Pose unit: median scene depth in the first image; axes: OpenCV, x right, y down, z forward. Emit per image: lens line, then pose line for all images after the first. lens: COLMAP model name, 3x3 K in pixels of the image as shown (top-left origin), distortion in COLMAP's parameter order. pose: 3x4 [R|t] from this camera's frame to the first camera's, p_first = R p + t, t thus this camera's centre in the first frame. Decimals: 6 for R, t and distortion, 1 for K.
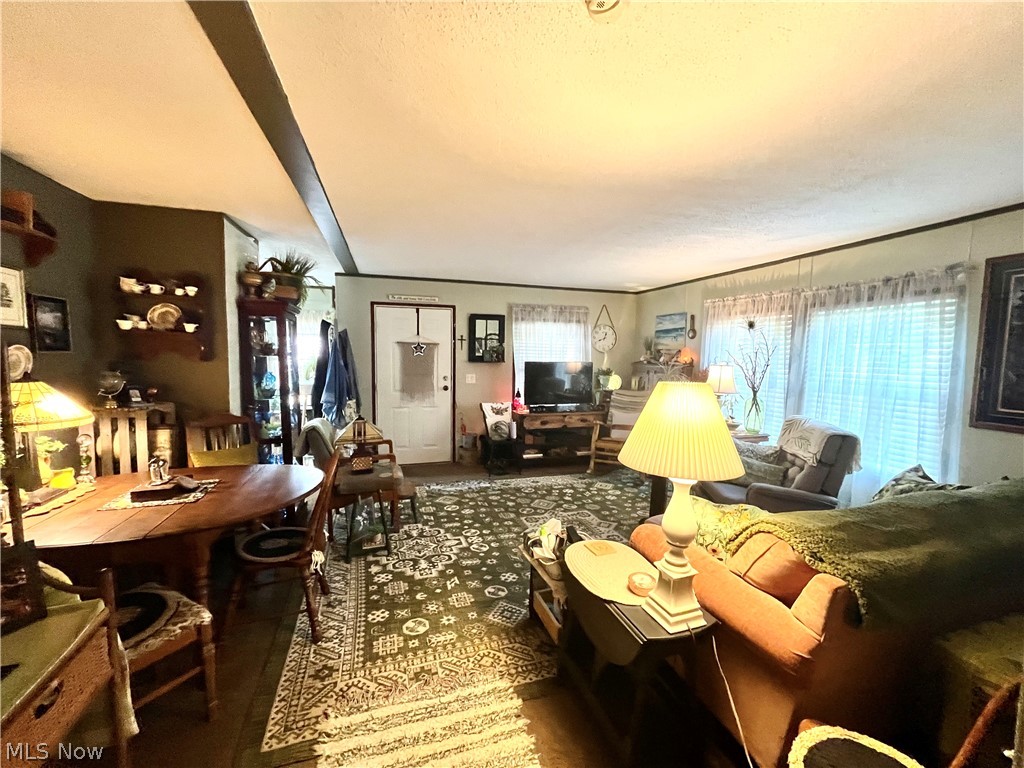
lens RADIAL K [[416.2, 0, 513.6], [0, 416.2, 385.8], [0, 0, 1]] dist [0.001473, -0.000429]
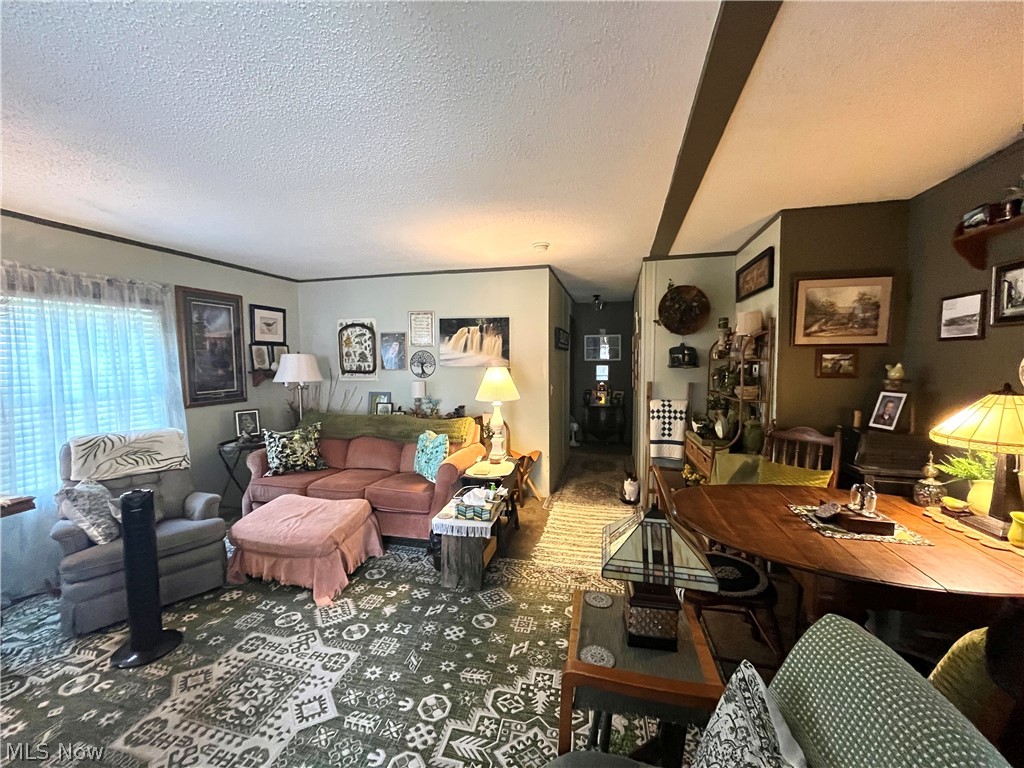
lens RADIAL K [[416.2, 0, 510.4], [0, 416.2, 386.4], [0, 0, 1]] dist [0.001473, -0.000429]
pose [[-0.853891, -0.047295, 0.518299, -0.472282], [0.034736, 0.988463, 0.147425, -0.124600], [-0.519292, 0.143889, -0.842396, 1.461808]]
